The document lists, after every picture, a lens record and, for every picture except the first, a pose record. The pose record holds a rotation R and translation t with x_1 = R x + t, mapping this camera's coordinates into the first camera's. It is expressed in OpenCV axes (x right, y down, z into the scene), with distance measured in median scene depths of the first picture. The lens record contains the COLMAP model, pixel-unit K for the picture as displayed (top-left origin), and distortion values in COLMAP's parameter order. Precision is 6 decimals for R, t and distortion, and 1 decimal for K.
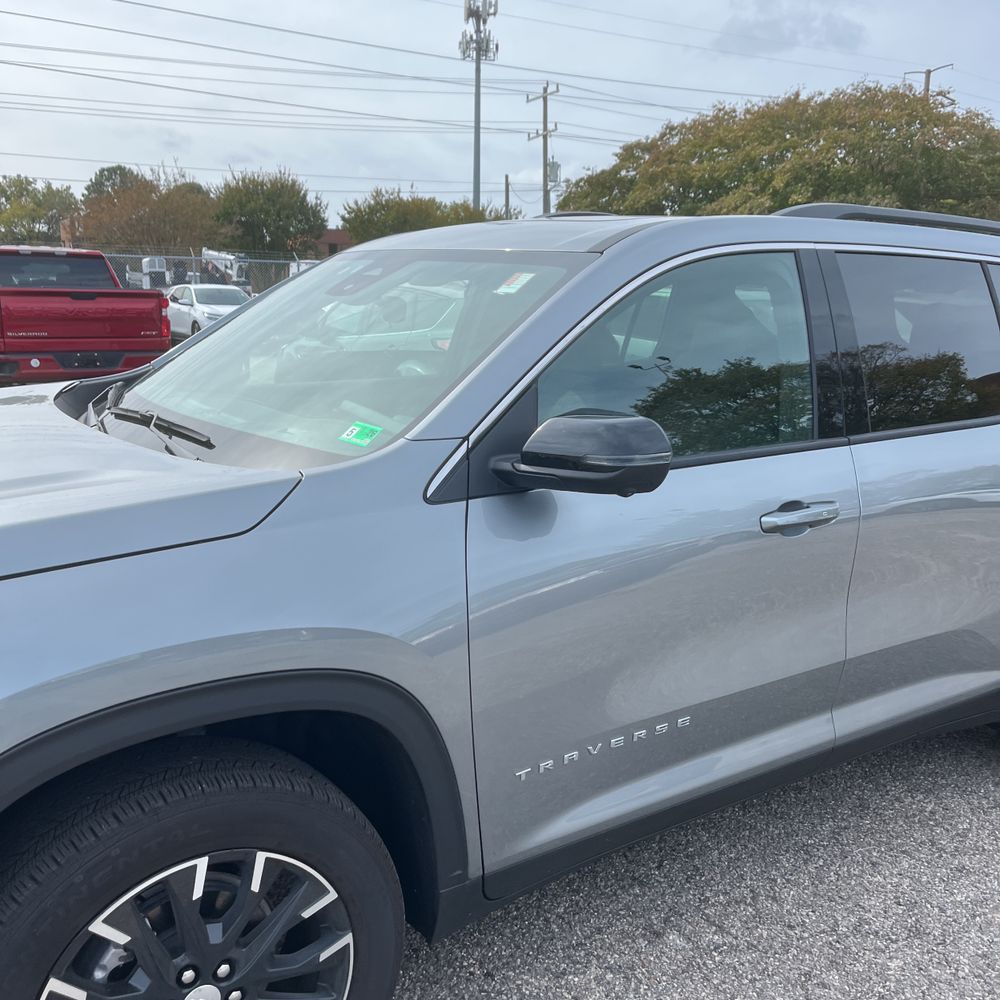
lens RADIAL K [[1015.3, 0, 496.0], [0, 1015.3, 507.4], [0, 0, 1]] dist [0.018066, -0.001616]
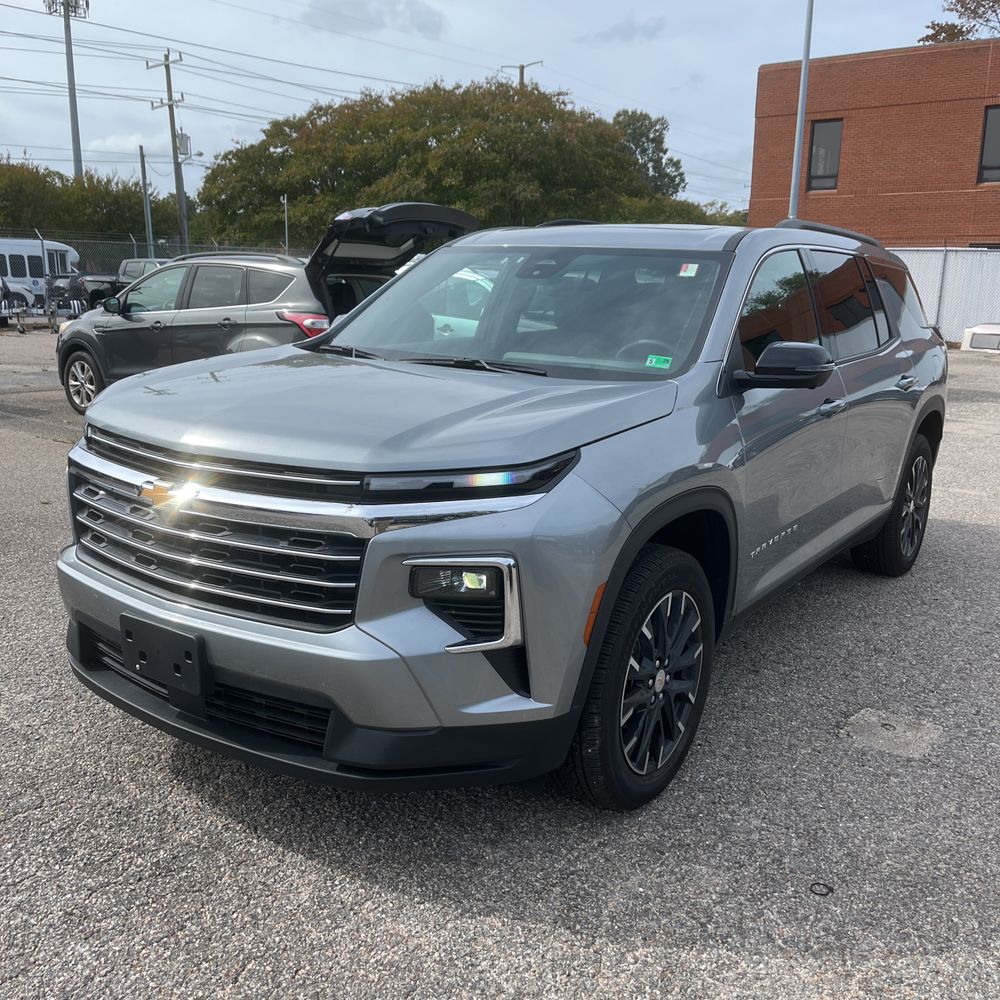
lens RADIAL K [[1021.9, 0, 515.8], [0, 1021.9, 499.3], [0, 0, 1]] dist [0.006757, -0.016727]
pose [[0.926658, -0.081258, 0.367019, -0.705307], [0.076296, 0.996691, 0.028033, 0.063843], [-0.368082, 0.002025, 0.929791, -0.343678]]
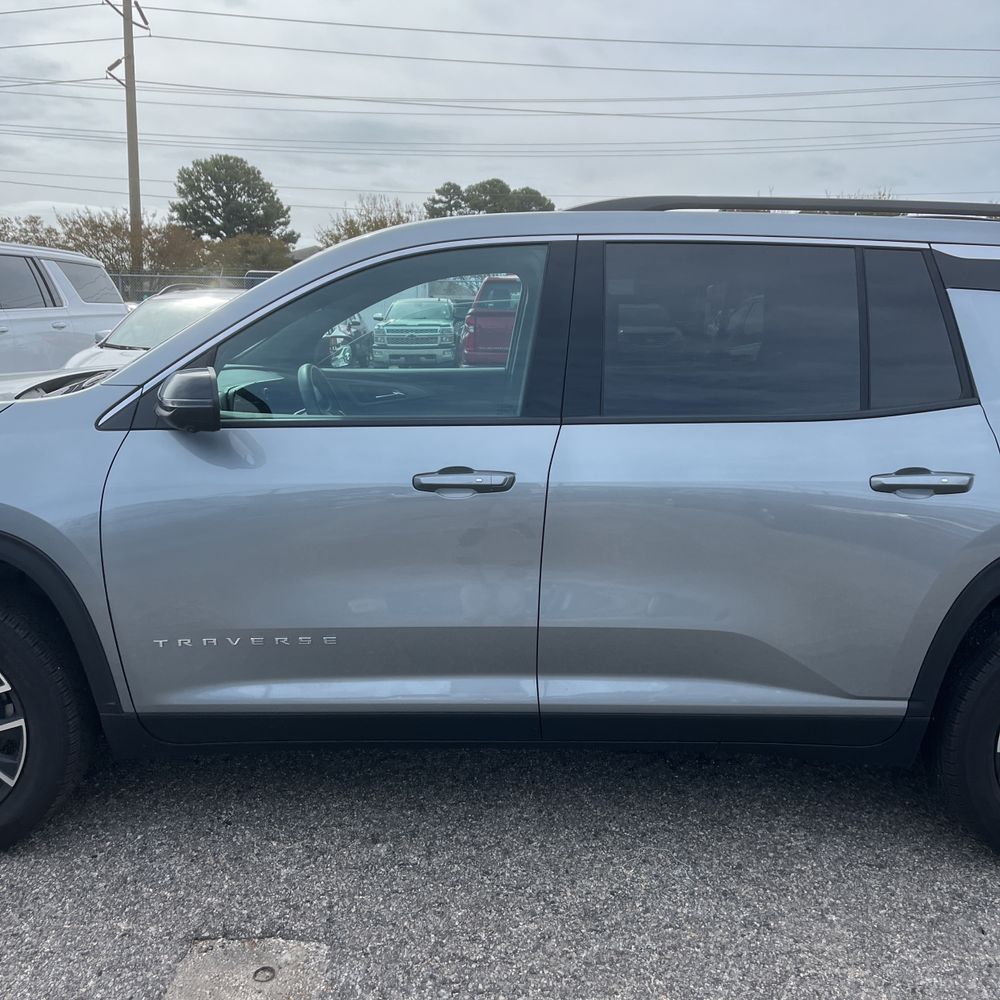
lens RADIAL K [[1013.2, 0, 489.0], [0, 1013.2, 496.8], [0, 0, 1]] dist [0.028836, -0.011943]
pose [[0.829987, 0.090589, -0.550377, 0.780867], [-0.110133, 0.993914, -0.002491, 0.021883], [0.546801, 0.062682, 0.834913, 0.085246]]
